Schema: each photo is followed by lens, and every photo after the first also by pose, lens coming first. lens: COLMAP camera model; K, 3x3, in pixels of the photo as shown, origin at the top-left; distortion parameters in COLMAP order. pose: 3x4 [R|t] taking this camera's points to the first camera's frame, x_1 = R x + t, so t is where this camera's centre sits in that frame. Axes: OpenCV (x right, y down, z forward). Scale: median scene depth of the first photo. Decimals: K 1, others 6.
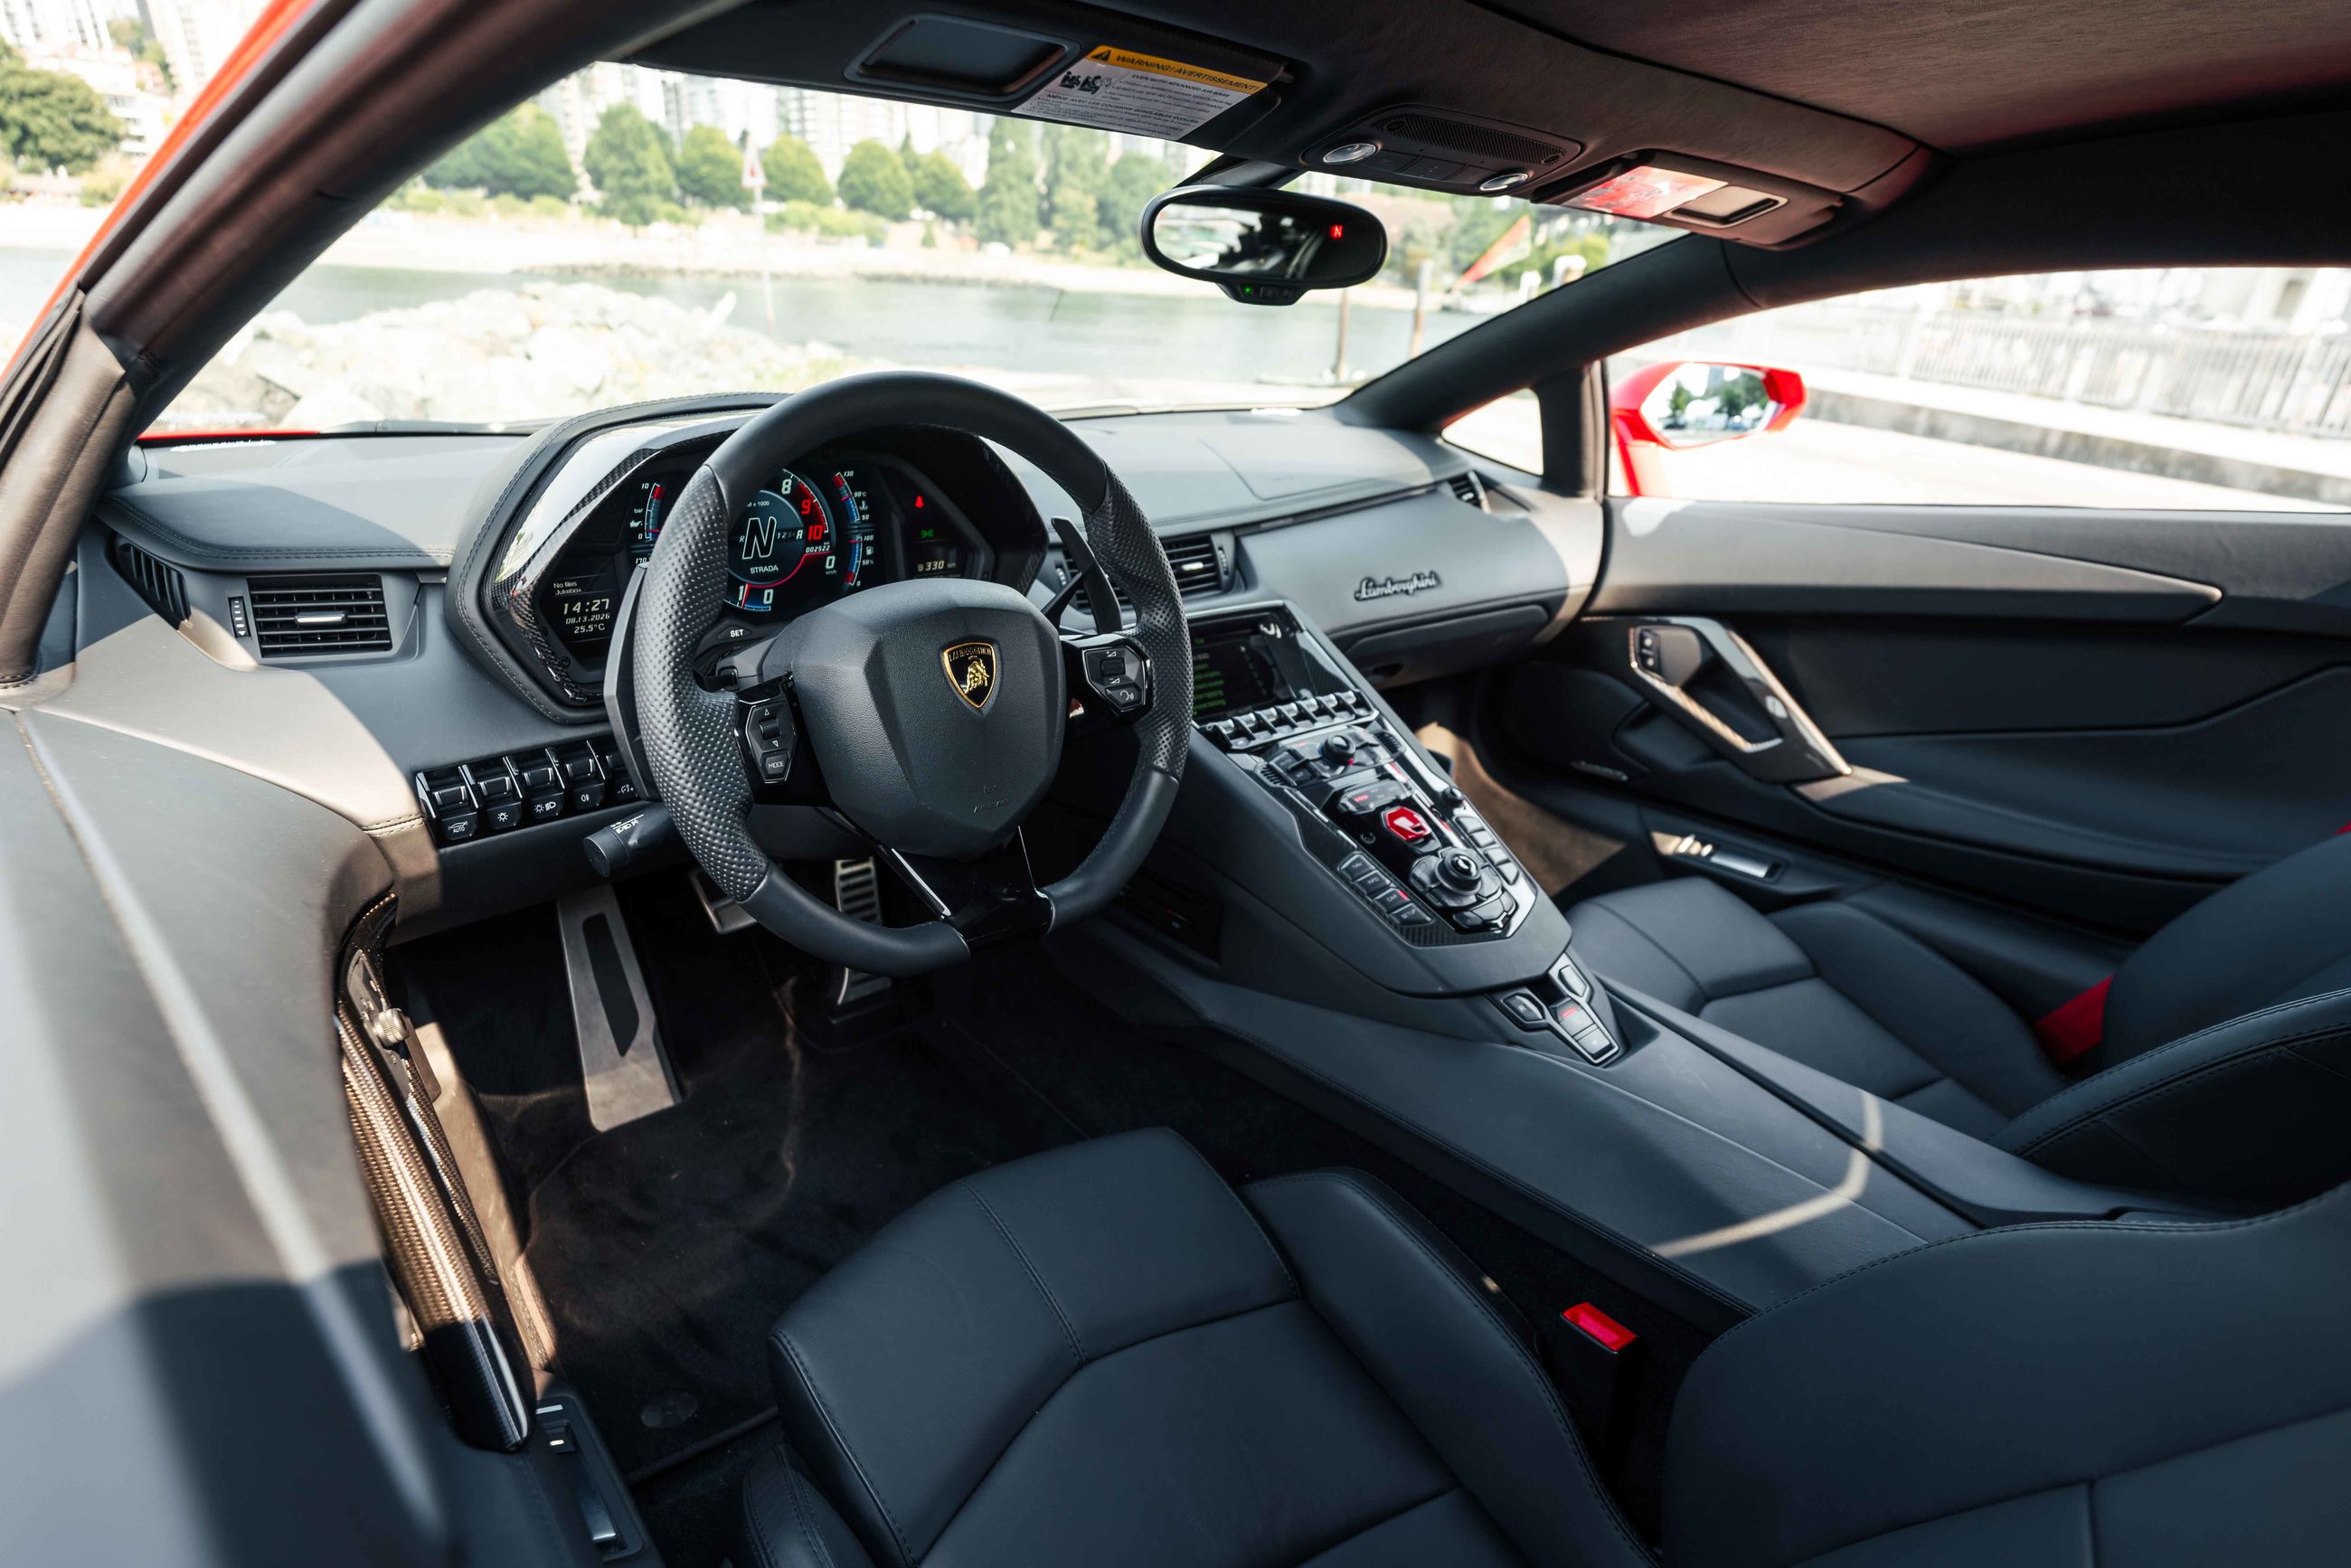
lens RADIAL K [[1161.4, 0, 1138.3], [0, 1161.4, 784.6], [0, 0, 1]] dist [-0.001565, -0.000165]
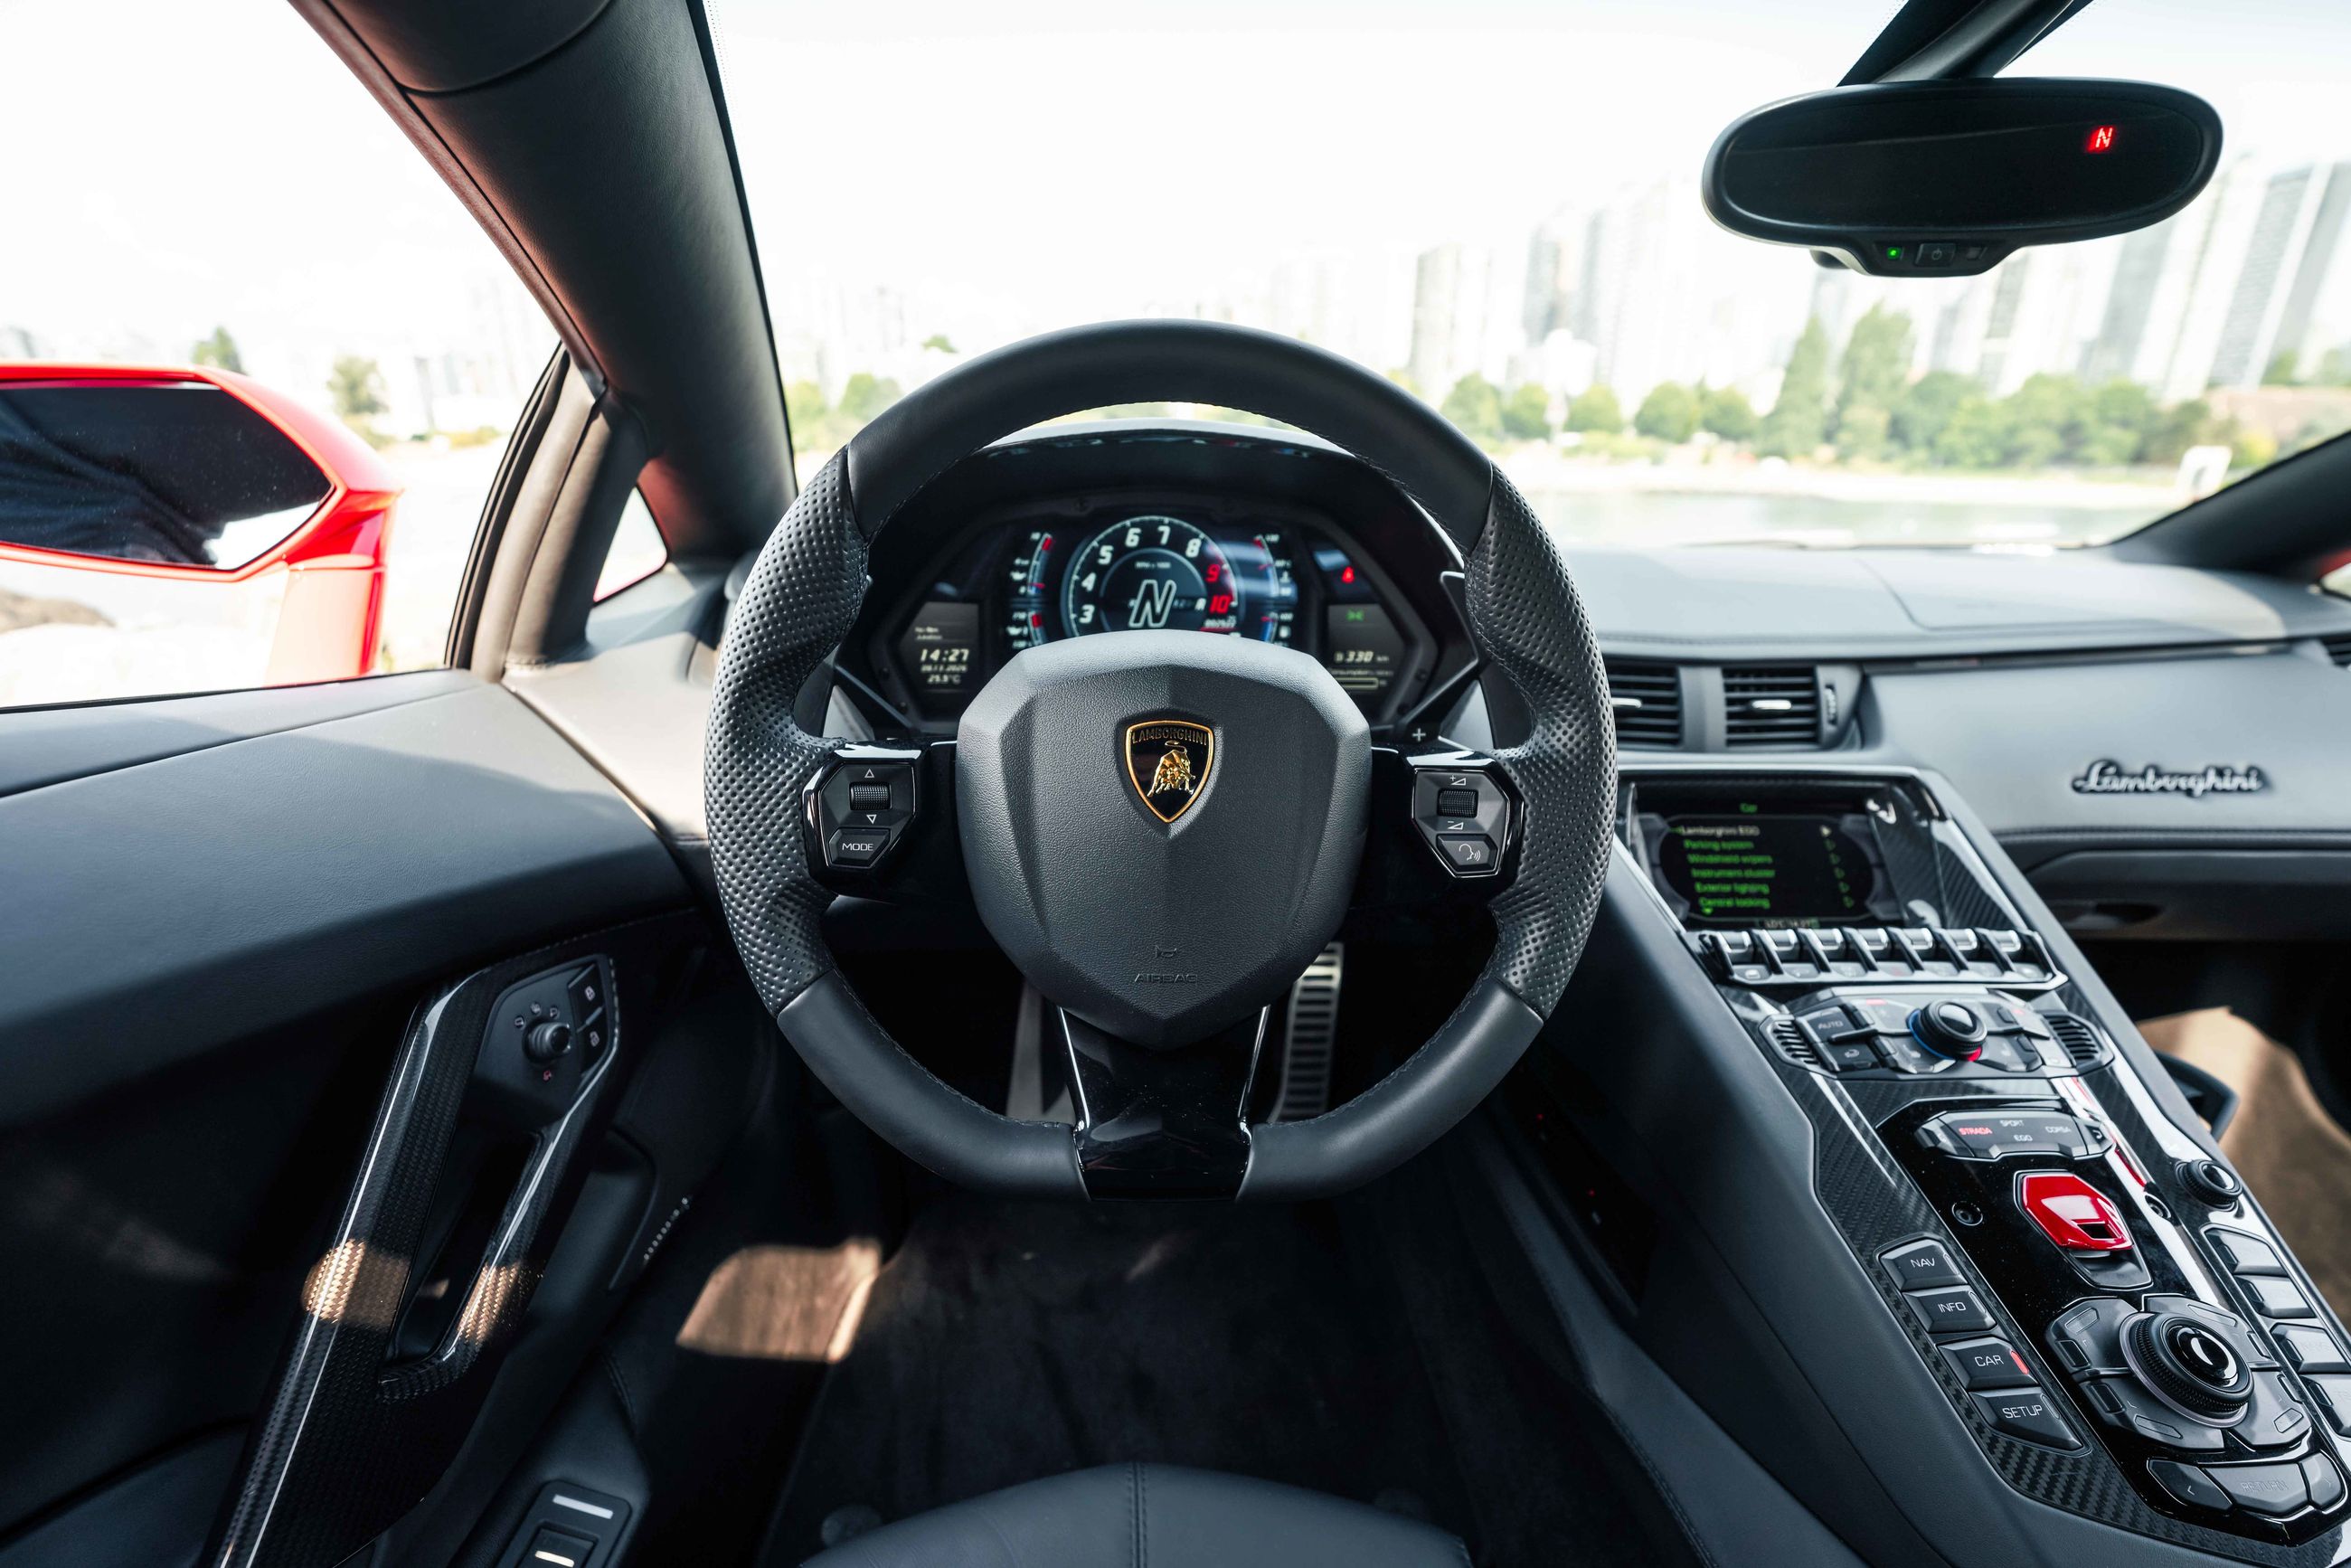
lens RADIAL K [[937.5, 0, 1210.5], [0, 937.5, 815.7], [0, 0, 1]] dist [-0.030638, 0.004221]
pose [[0.800955, 0.161564, -0.576513, 0.119953], [-0.212450, 0.976938, -0.021379, -0.043055], [0.559764, 0.139604, 0.816808, 0.401938]]
